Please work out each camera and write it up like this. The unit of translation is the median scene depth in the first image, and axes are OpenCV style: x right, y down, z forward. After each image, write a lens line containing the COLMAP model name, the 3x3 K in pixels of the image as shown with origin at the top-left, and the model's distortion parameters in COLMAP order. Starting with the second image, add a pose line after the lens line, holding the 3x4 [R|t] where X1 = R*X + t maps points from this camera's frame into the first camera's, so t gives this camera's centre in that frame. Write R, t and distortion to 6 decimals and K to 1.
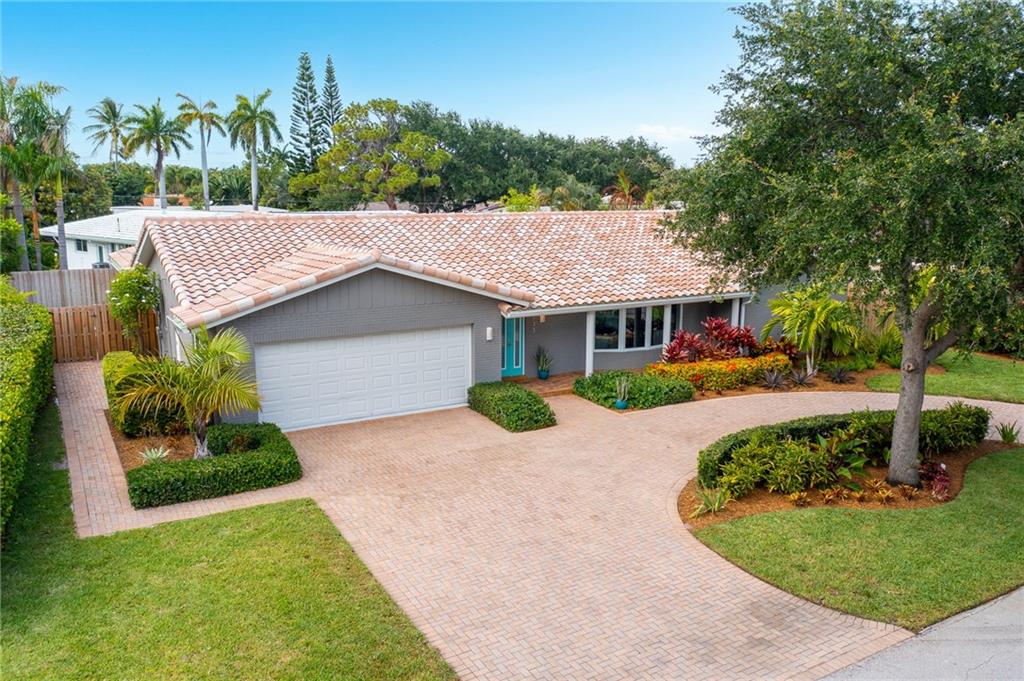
lens RADIAL K [[838.8, 0, 512.0], [0, 838.8, 340.5], [0, 0, 1]] dist [-0.004187, -0.004261]
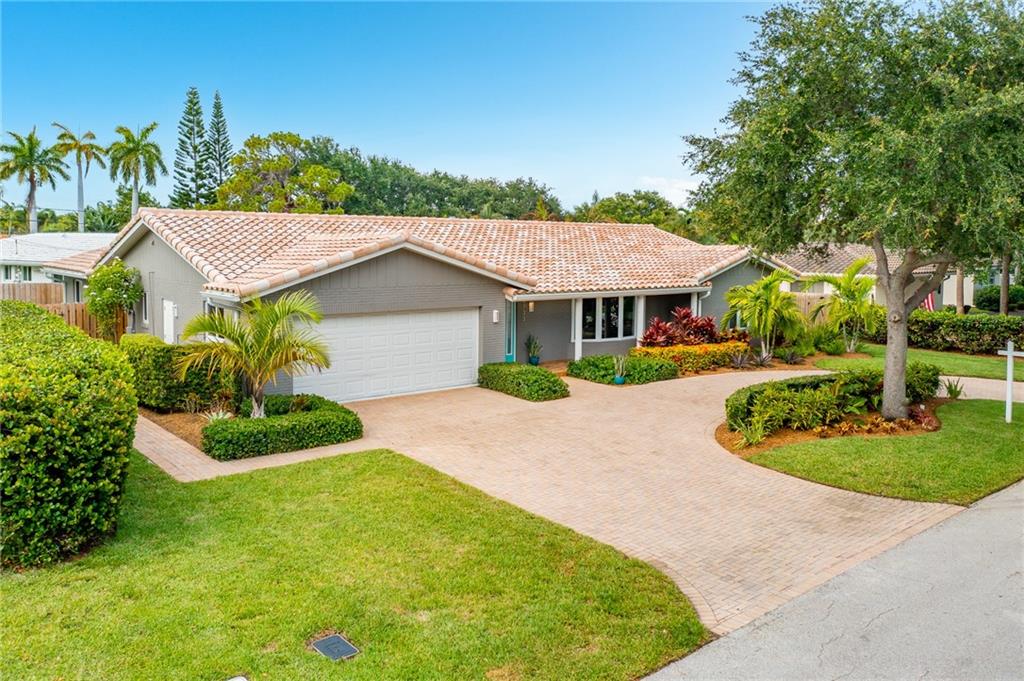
lens RADIAL K [[861.8, 0, 509.0], [0, 861.8, 294.1], [0, 0, 1]] dist [-0.000697, -0.008387]
pose [[0.982902, -0.005067, 0.184059, -0.193191], [0.028427, 0.991812, -0.124501, 0.091451], [-0.181922, 0.127604, 0.974998, -0.059352]]
